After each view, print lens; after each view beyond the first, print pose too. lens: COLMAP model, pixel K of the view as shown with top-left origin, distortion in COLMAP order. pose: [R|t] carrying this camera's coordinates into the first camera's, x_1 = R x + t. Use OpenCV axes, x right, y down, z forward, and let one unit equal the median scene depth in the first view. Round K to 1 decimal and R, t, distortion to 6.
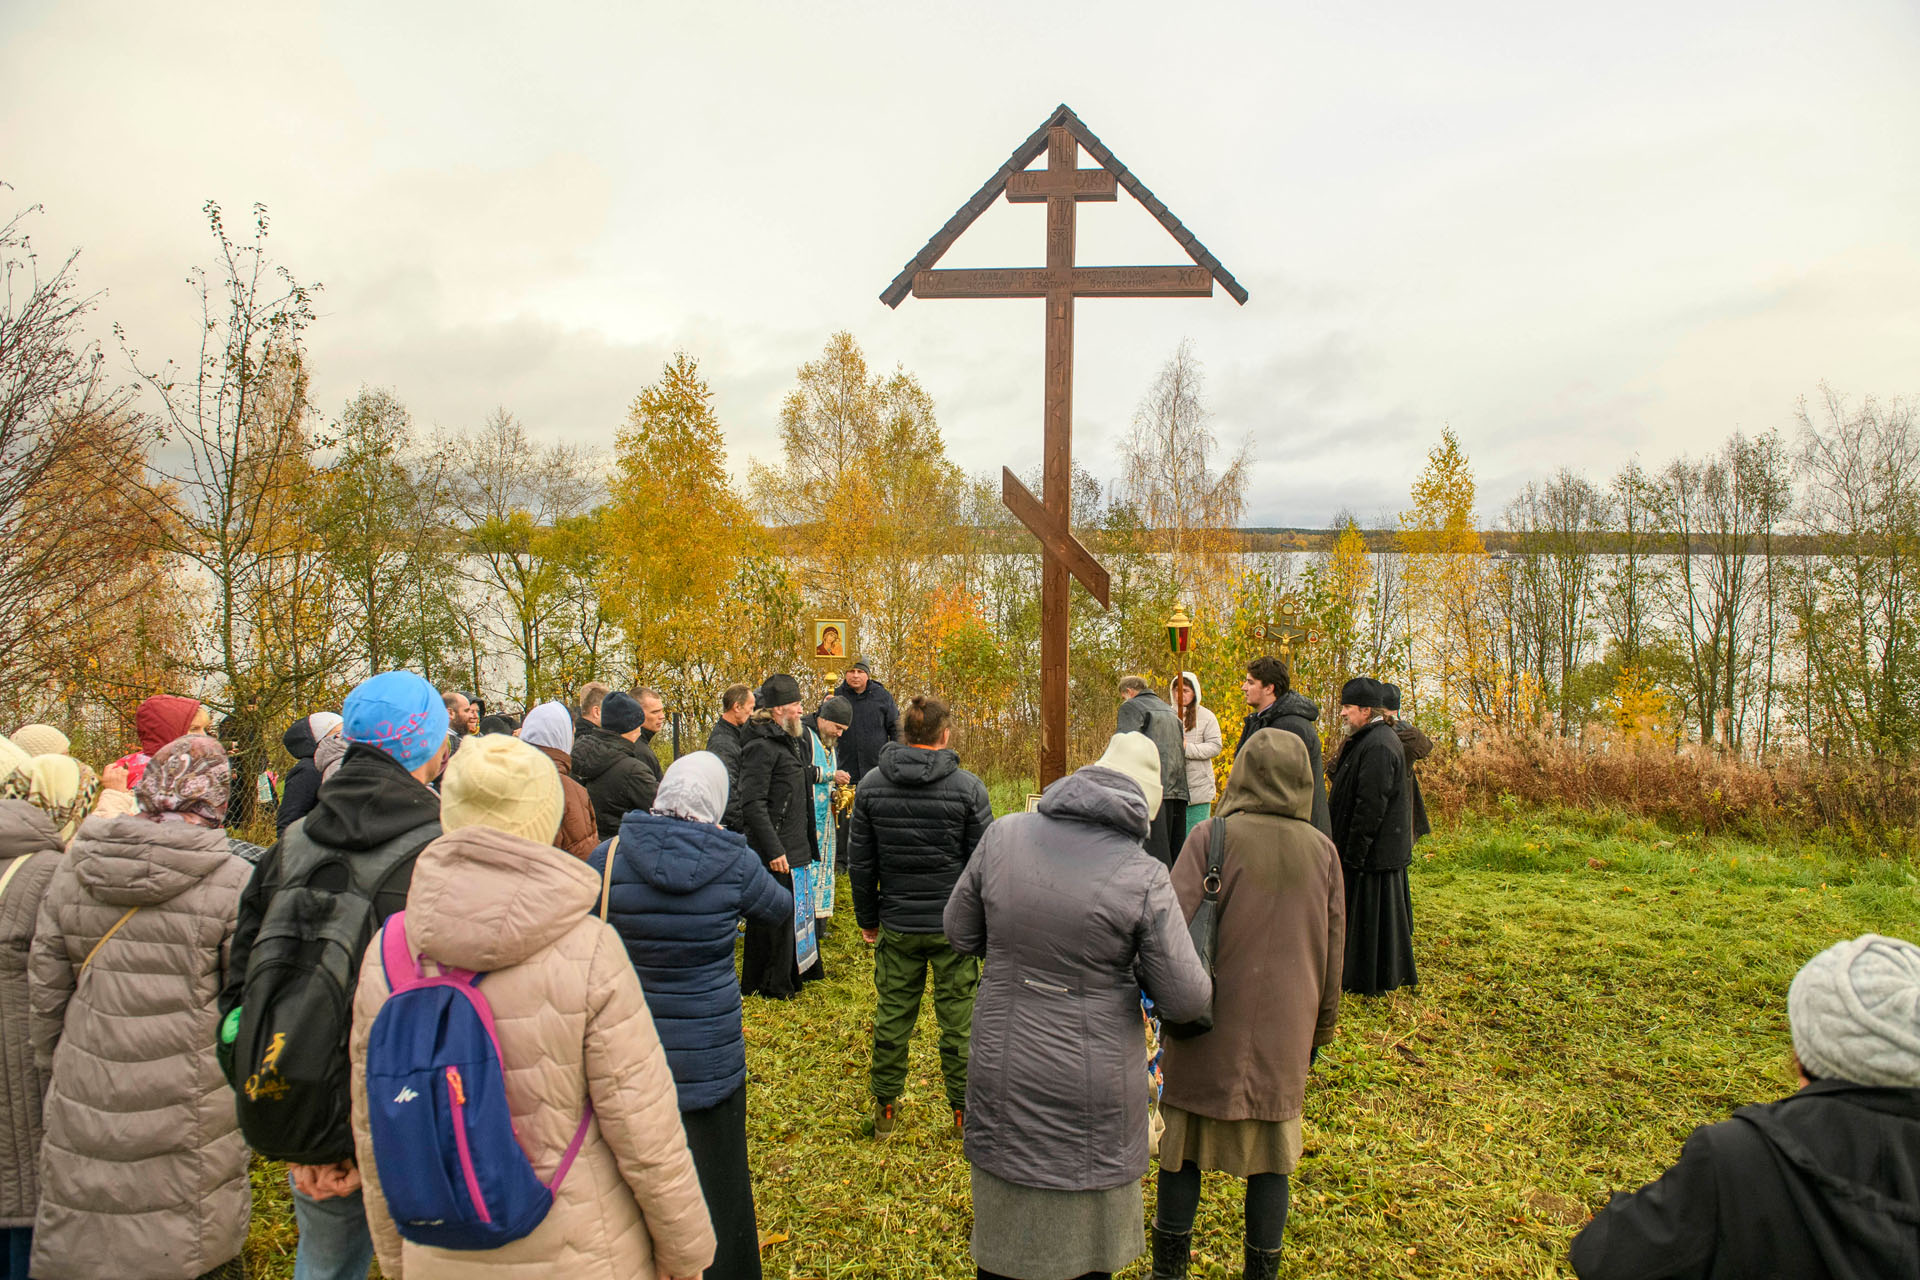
lens RADIAL K [[1360.2, 0, 959.5], [0, 1360.2, 592.6], [0, 0, 1]] dist [-0.072346, 0.002349]
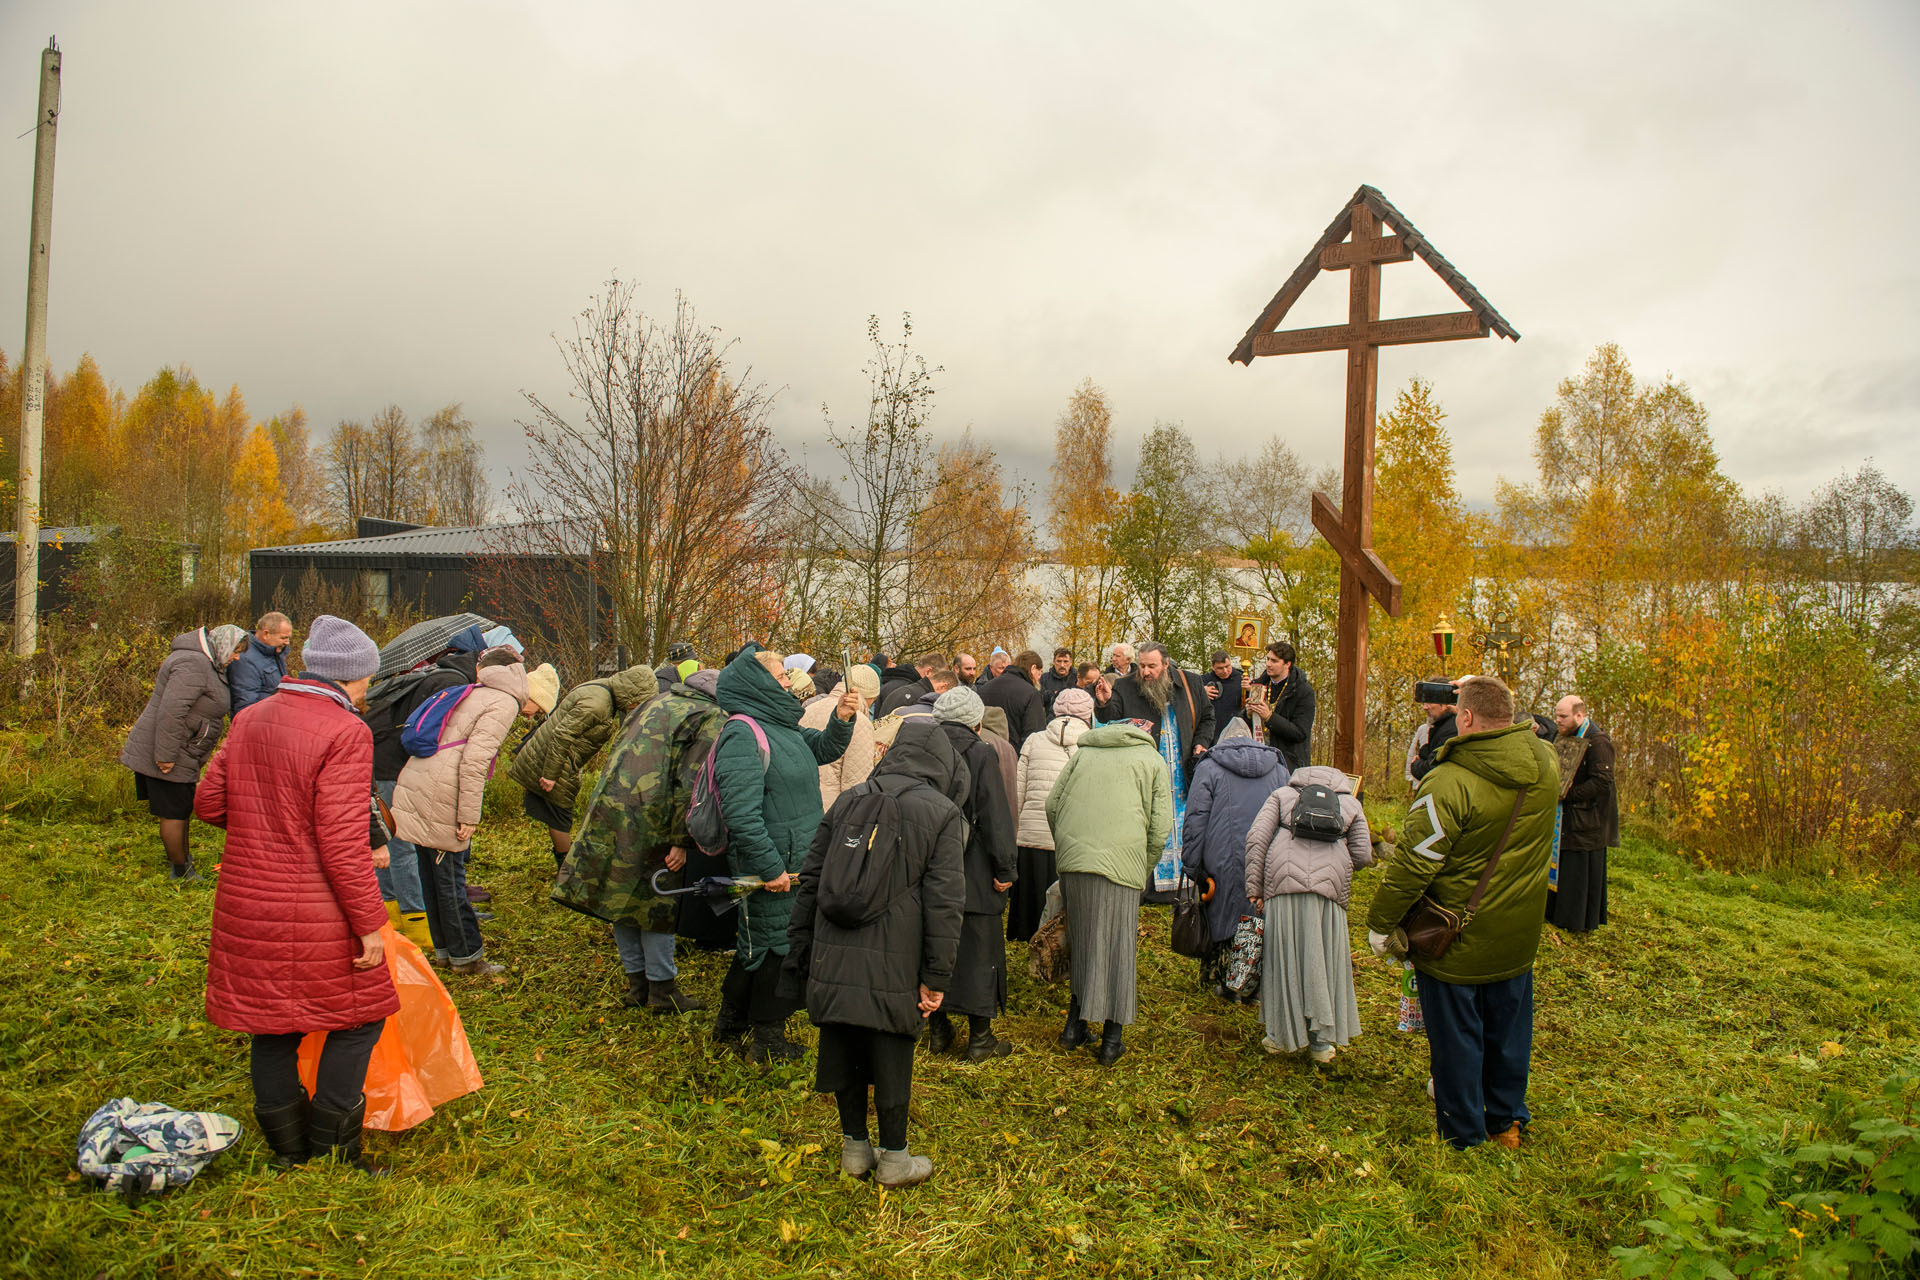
lens RADIAL K [[1360.2, 0, 959.5], [0, 1360.2, 592.6], [0, 0, 1]] dist [-0.072346, 0.002349]
pose [[0.802757, 0.020833, -0.595942, 0.386067], [-0.029503, 0.999553, -0.004799, 0.009801], [0.595575, 0.021434, 0.803013, -0.119632]]
